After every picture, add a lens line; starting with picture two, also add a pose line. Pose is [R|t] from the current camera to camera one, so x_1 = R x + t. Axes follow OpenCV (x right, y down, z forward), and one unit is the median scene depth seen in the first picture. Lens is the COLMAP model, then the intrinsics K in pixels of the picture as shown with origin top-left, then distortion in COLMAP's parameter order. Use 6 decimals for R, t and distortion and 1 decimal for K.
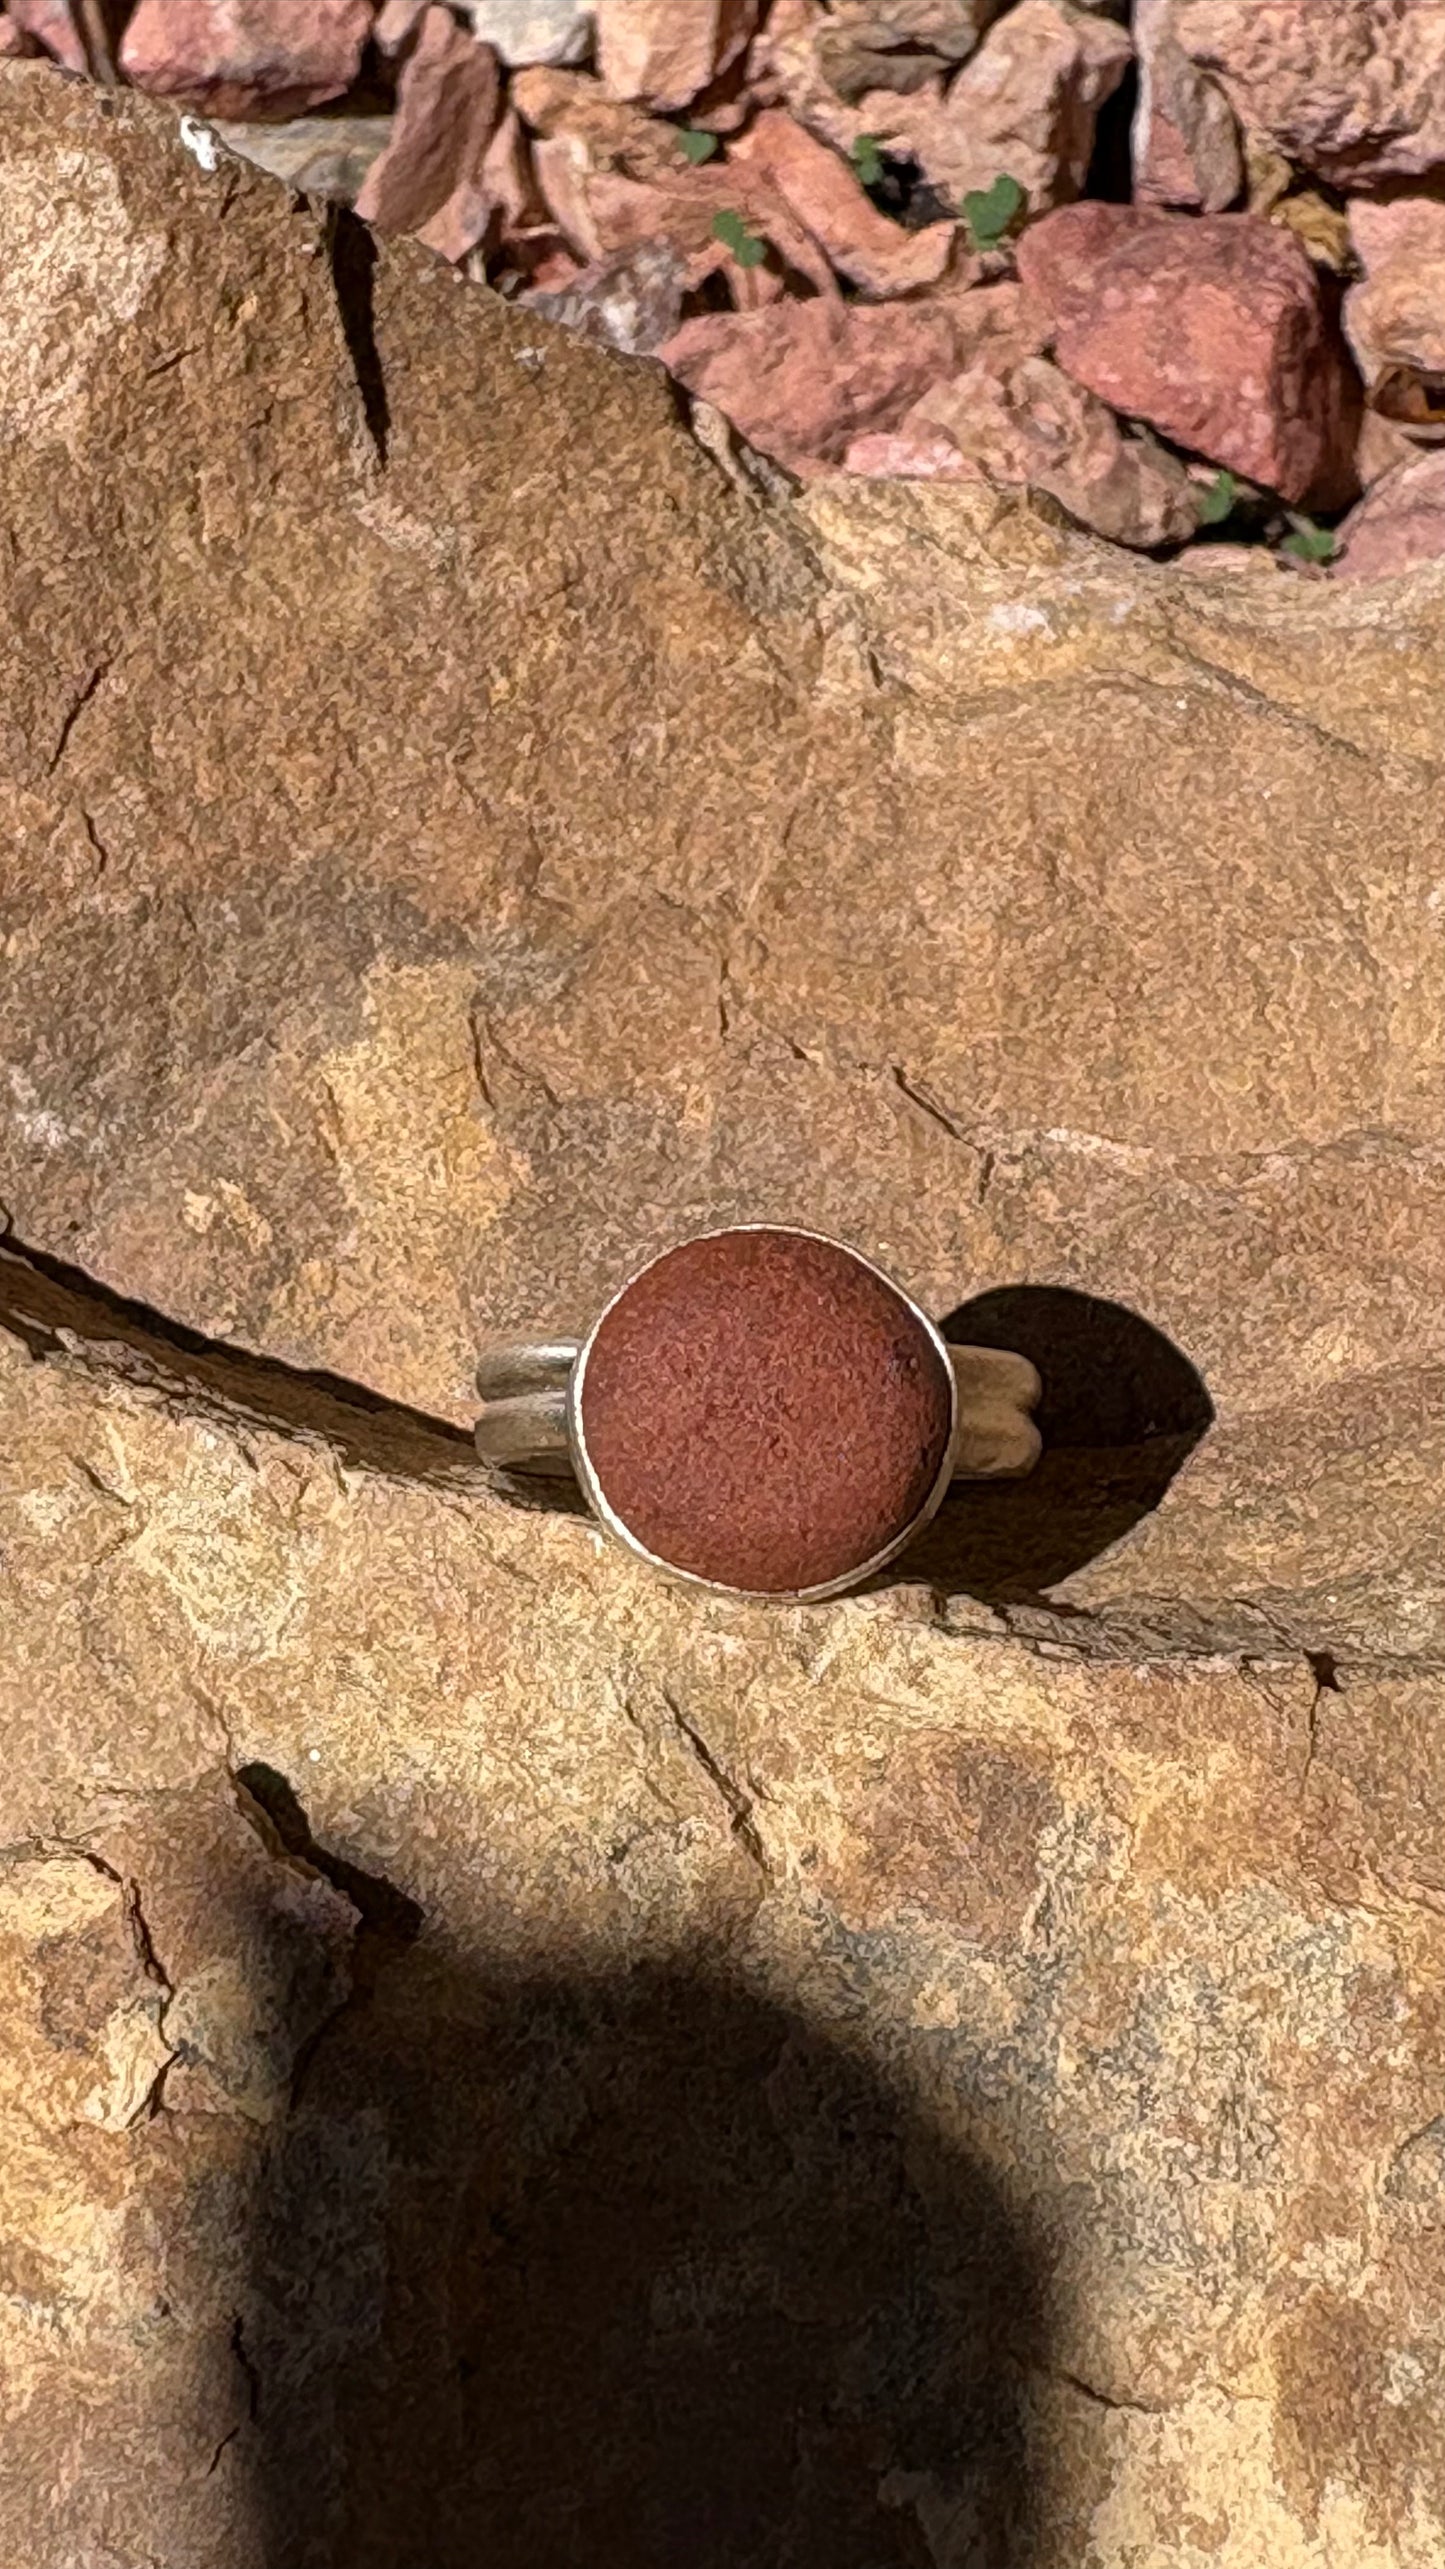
lens RADIAL K [[3986.5, 0, 720.8], [0, 3986.5, 1491.8], [0, 0, 1]] dist [0.007208, 0.000000]
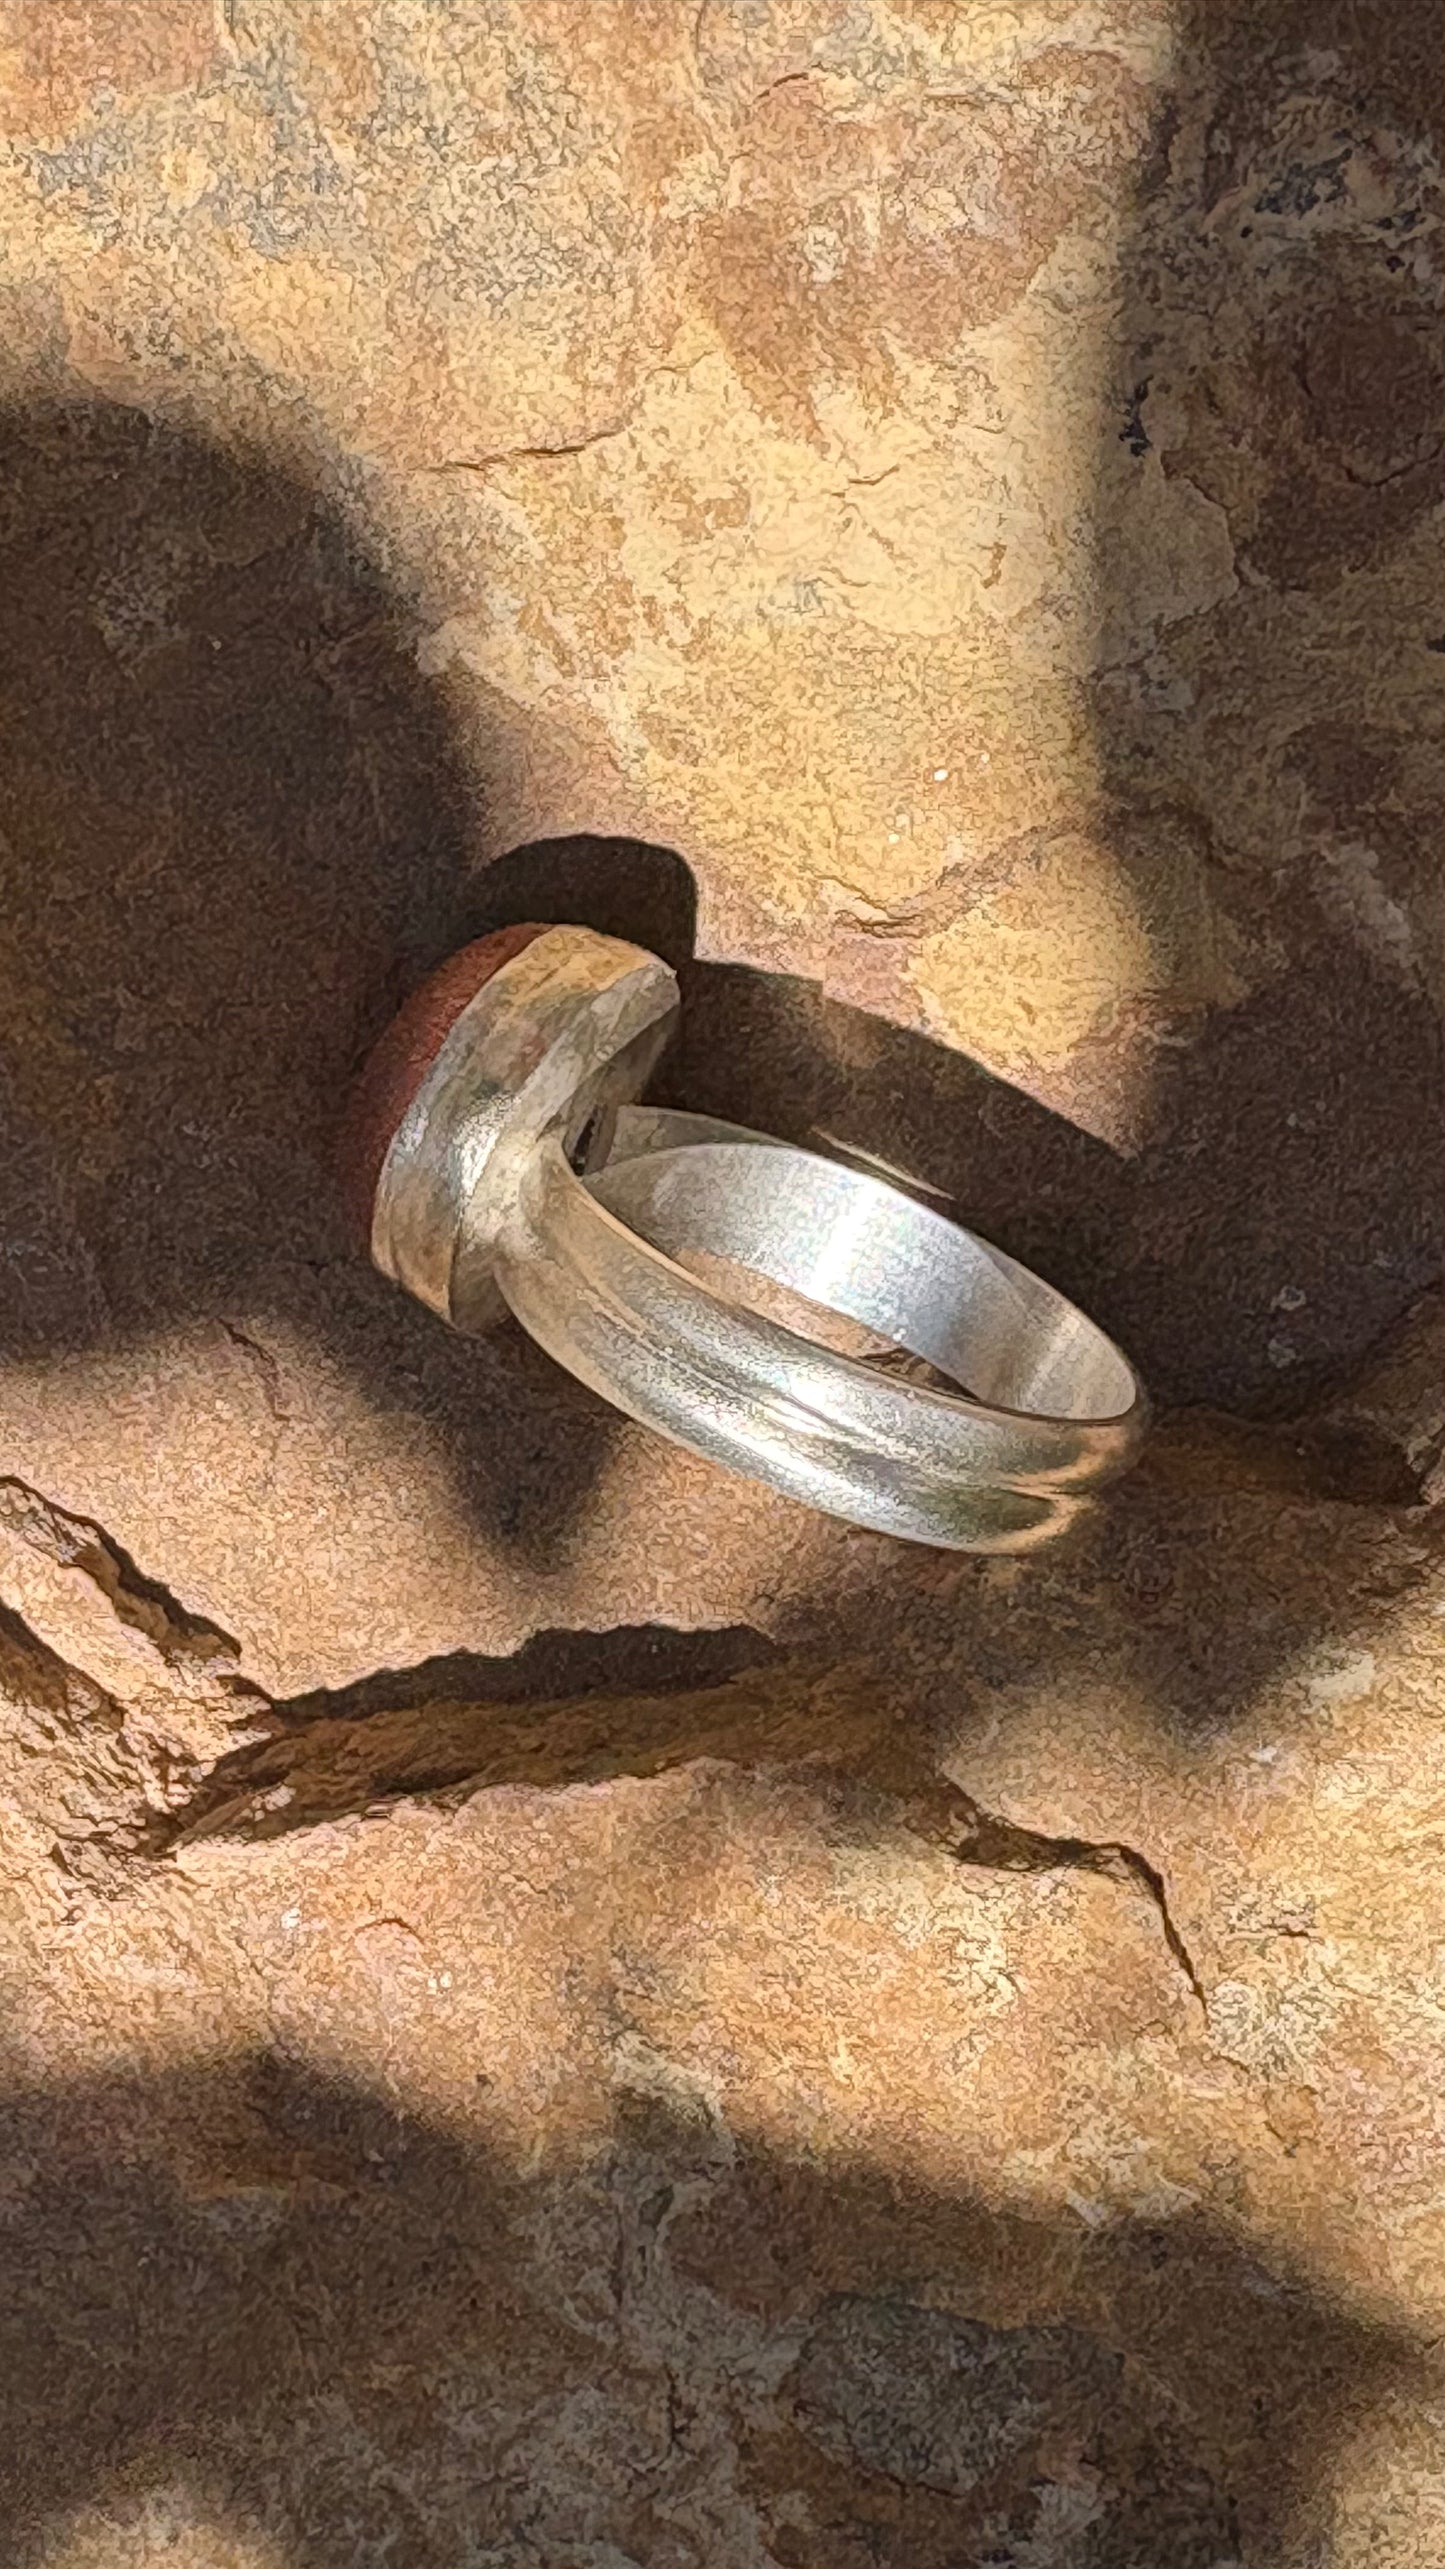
lens RADIAL K [[3986.5, 0, 731.1], [0, 3986.5, 1493.4], [0, 0, 1]] dist [0.007208, 0.000000]
pose [[0.814955, -0.575069, 0.071722, -0.079207], [0.485280, 0.744828, 0.457967, -0.001458], [-0.316784, -0.338417, 0.886071, 0.067541]]
